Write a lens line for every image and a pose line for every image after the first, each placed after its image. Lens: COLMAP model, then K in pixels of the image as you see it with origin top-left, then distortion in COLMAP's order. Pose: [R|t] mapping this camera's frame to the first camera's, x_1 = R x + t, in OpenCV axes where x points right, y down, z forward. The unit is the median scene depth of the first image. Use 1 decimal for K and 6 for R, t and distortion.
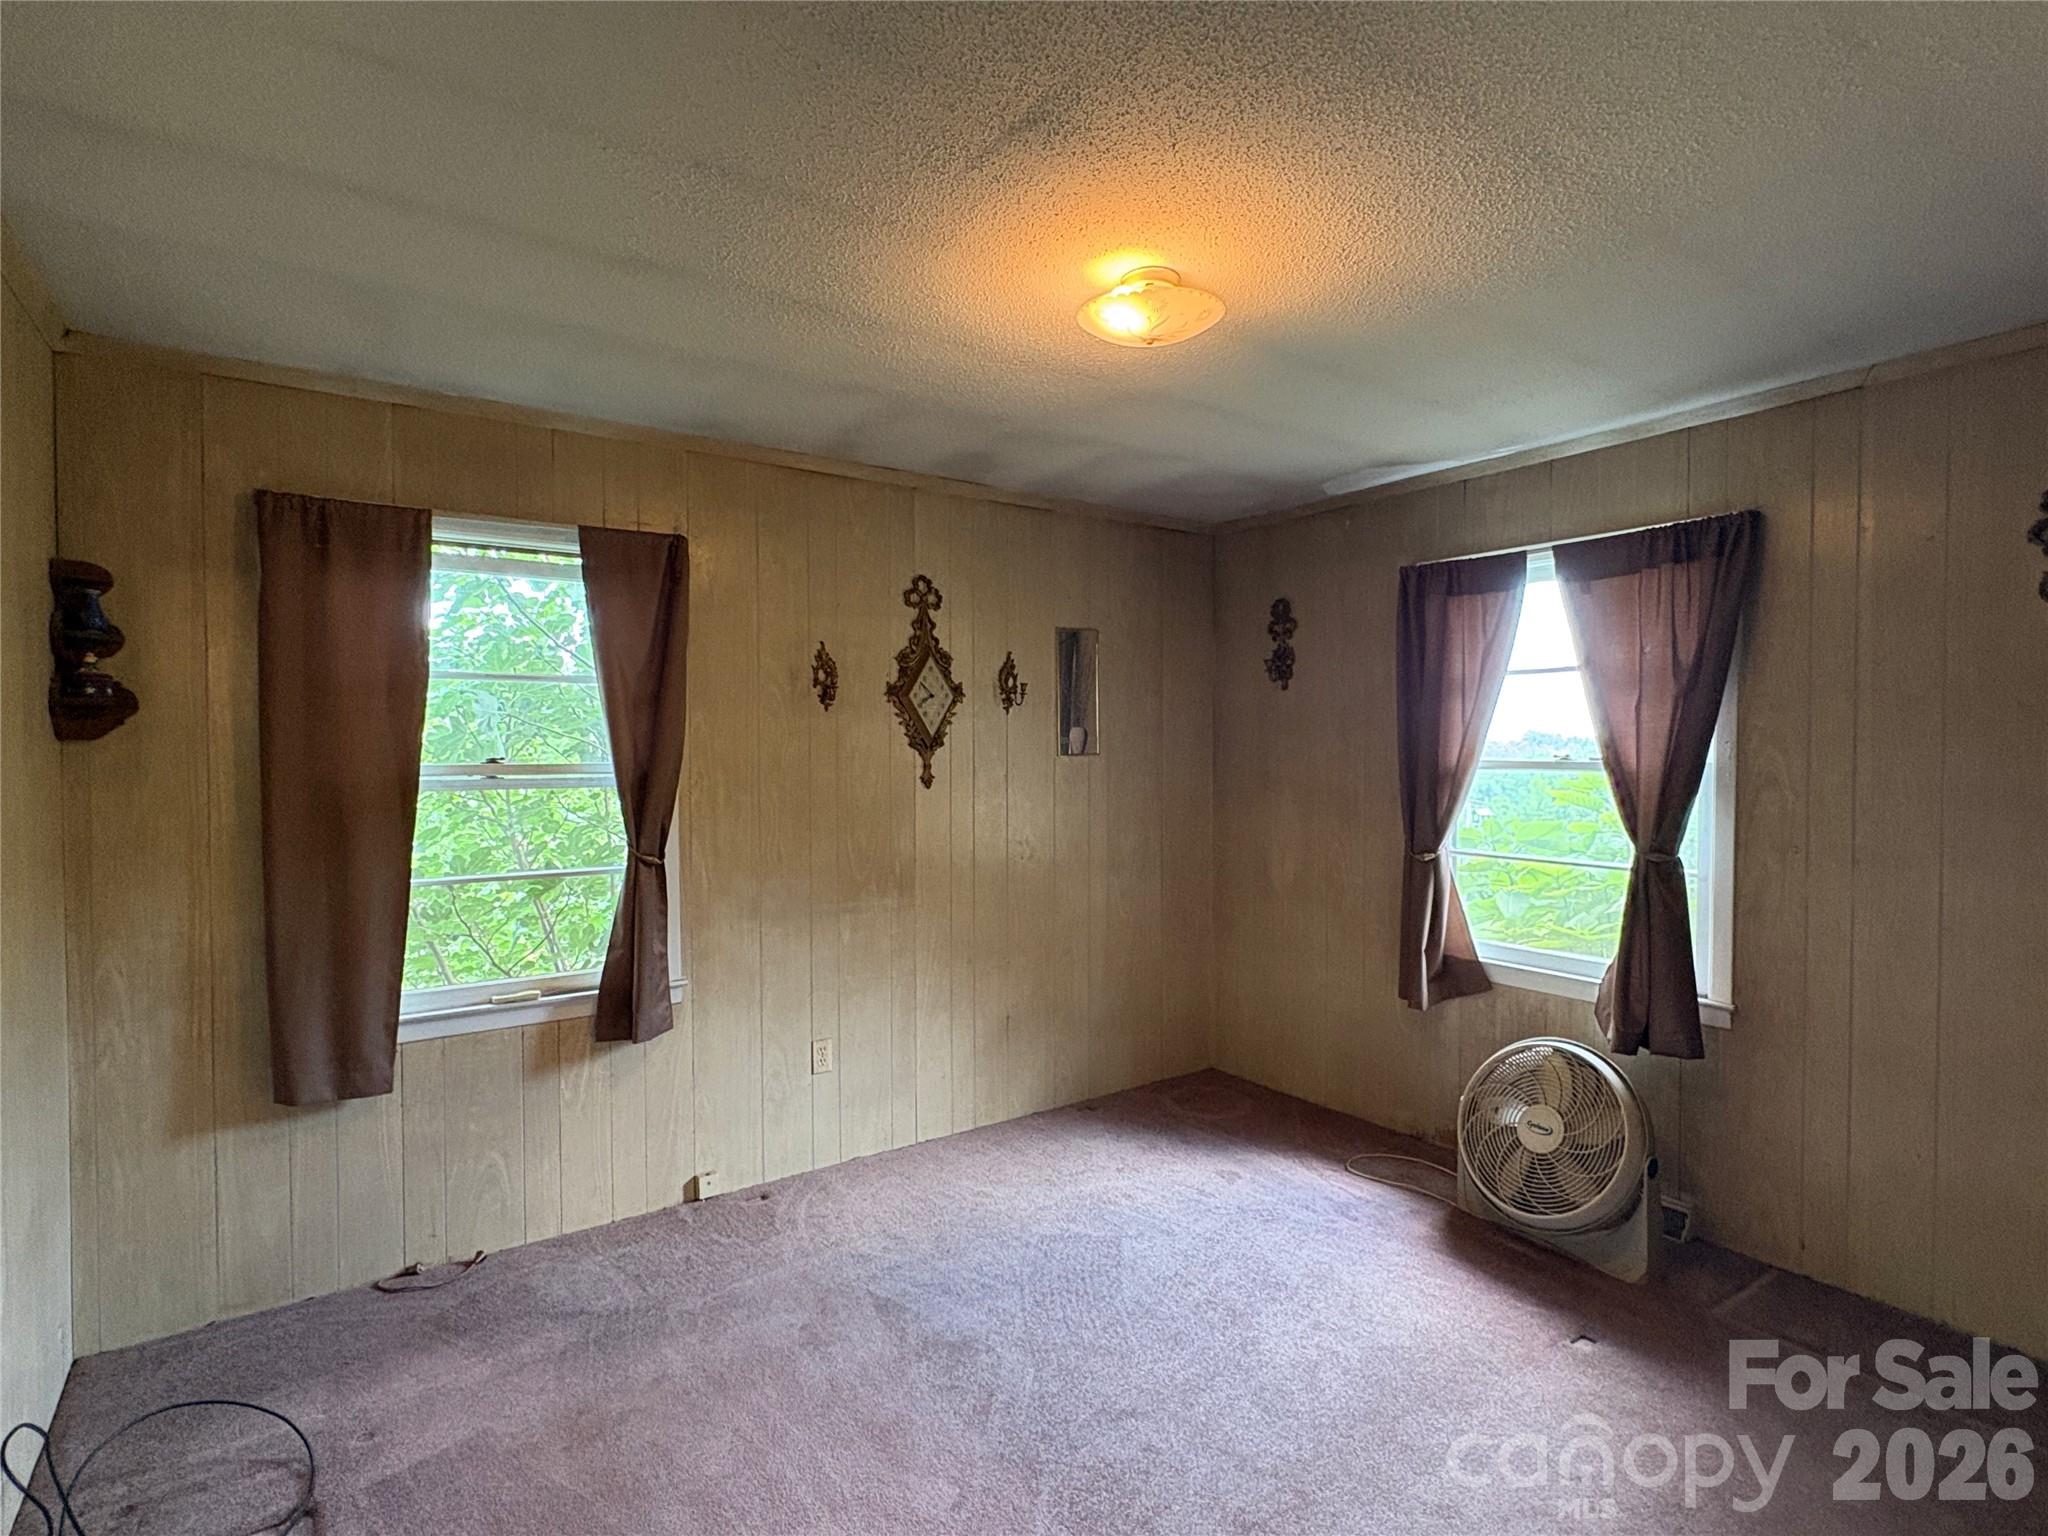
lens RADIAL K [[1023.6, 0, 1028.6], [0, 1023.6, 770.4], [0, 0, 1]] dist [-0.001794, -0.000358]
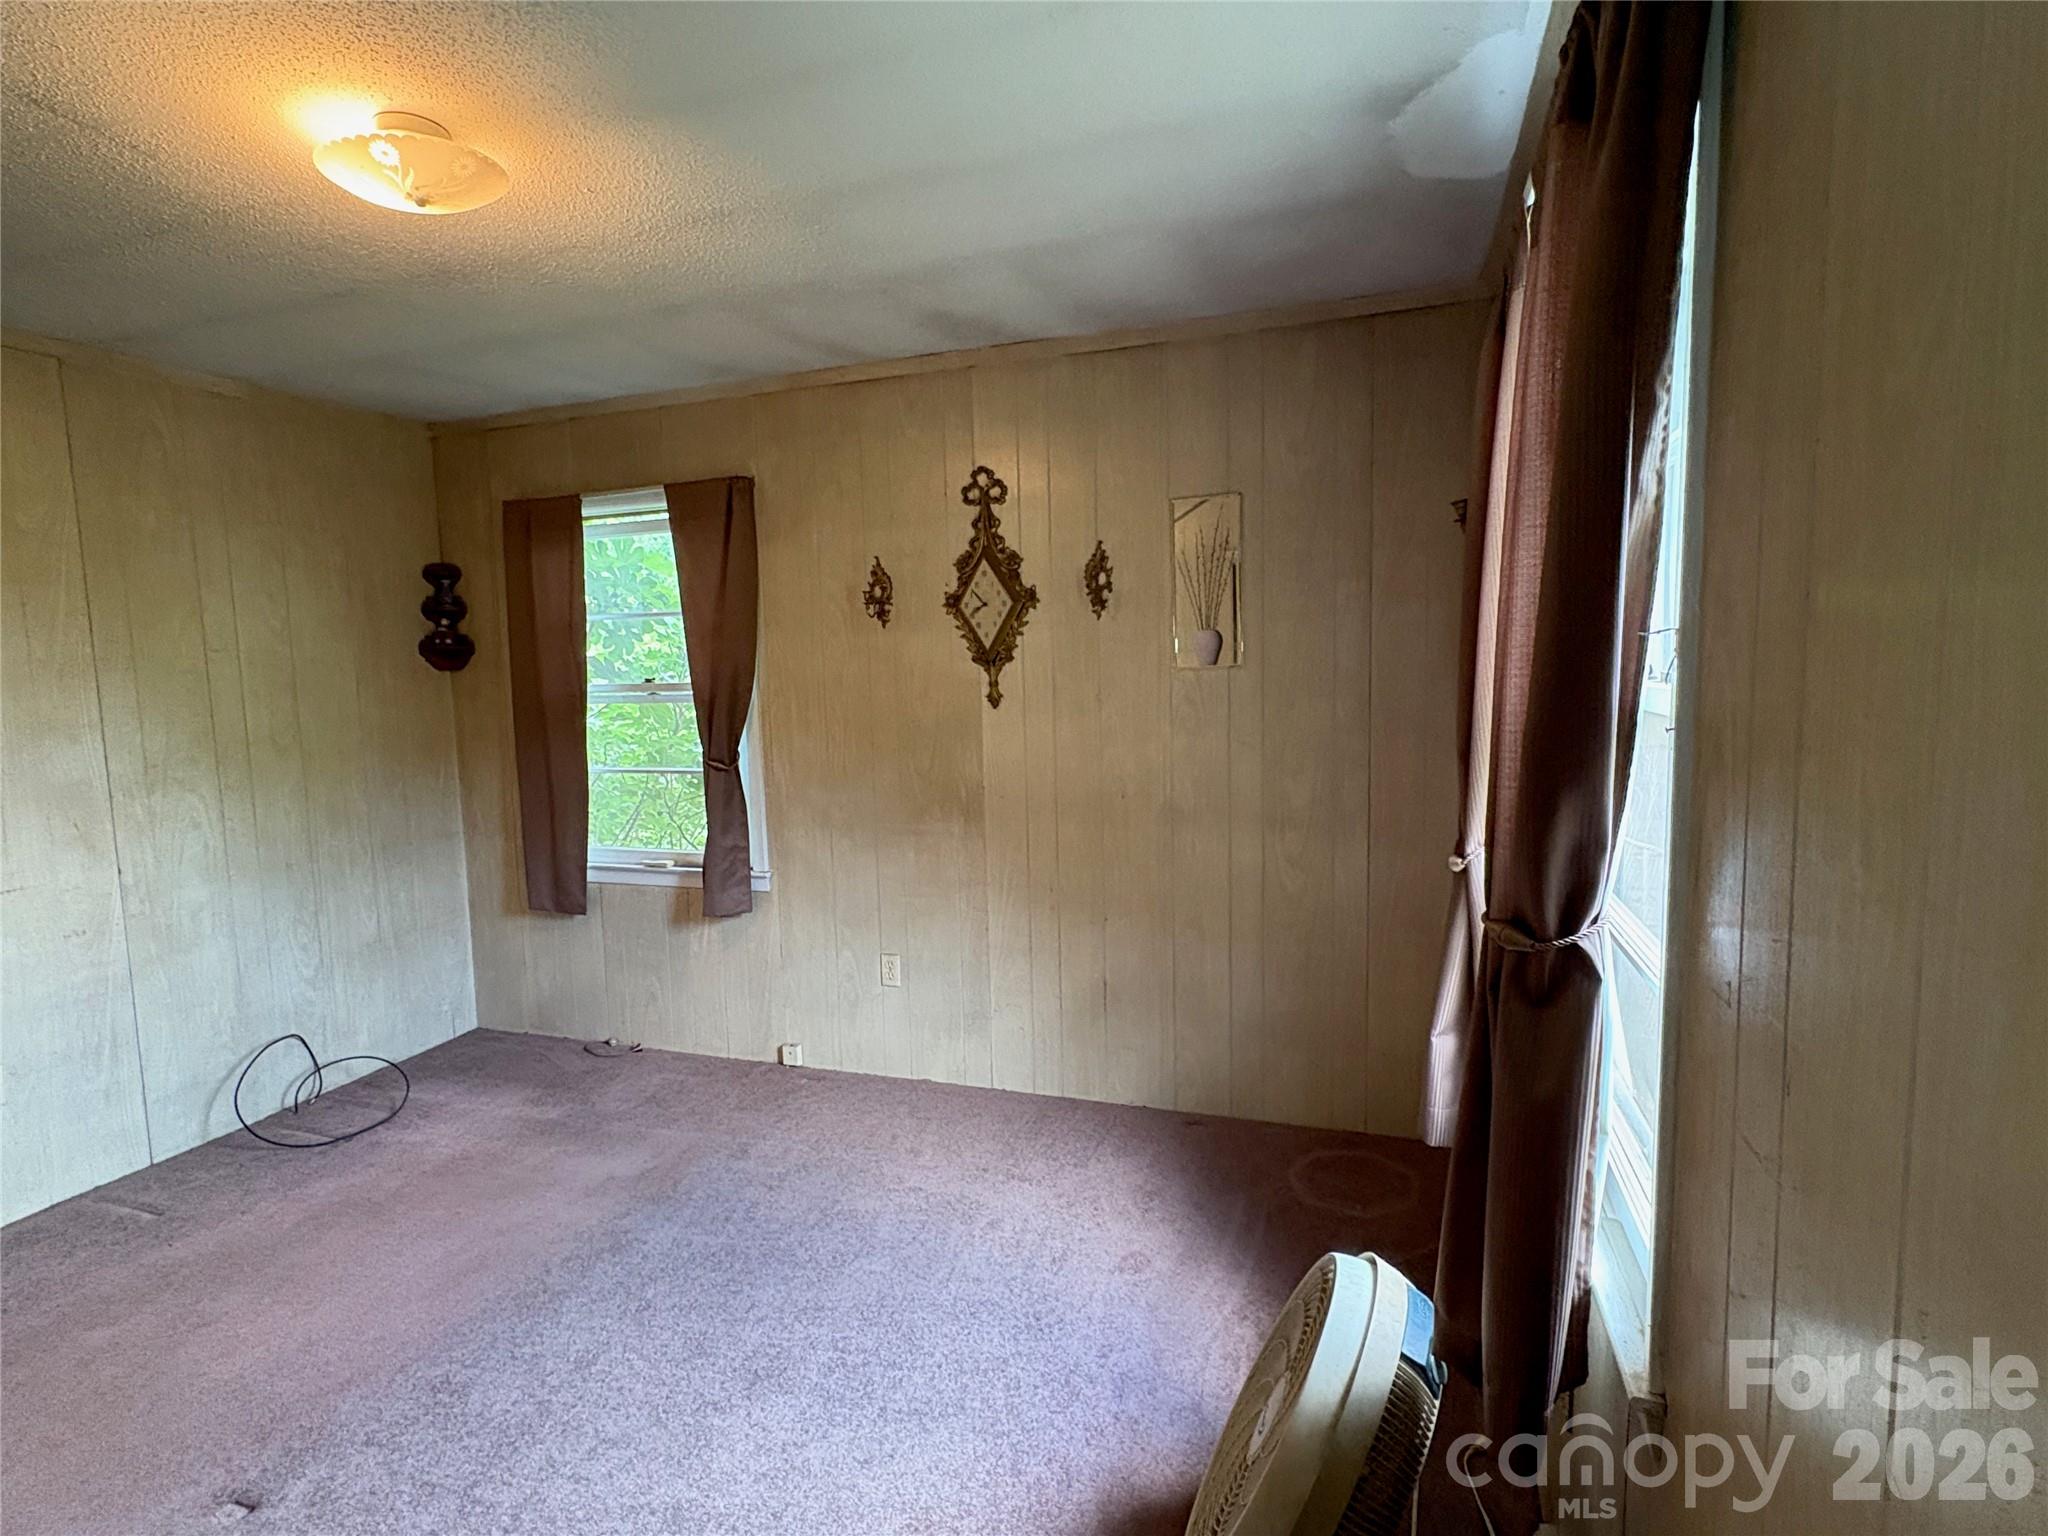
lens RADIAL K [[1023.6, 0, 1028.9], [0, 1023.6, 767.2], [0, 0, 1]] dist [-0.001794, -0.000358]
pose [[0.583906, 0.068854, -0.808896, 0.690956], [0.004572, 0.996102, 0.088089, -0.010456], [0.811808, -0.055134, 0.581315, 0.536392]]
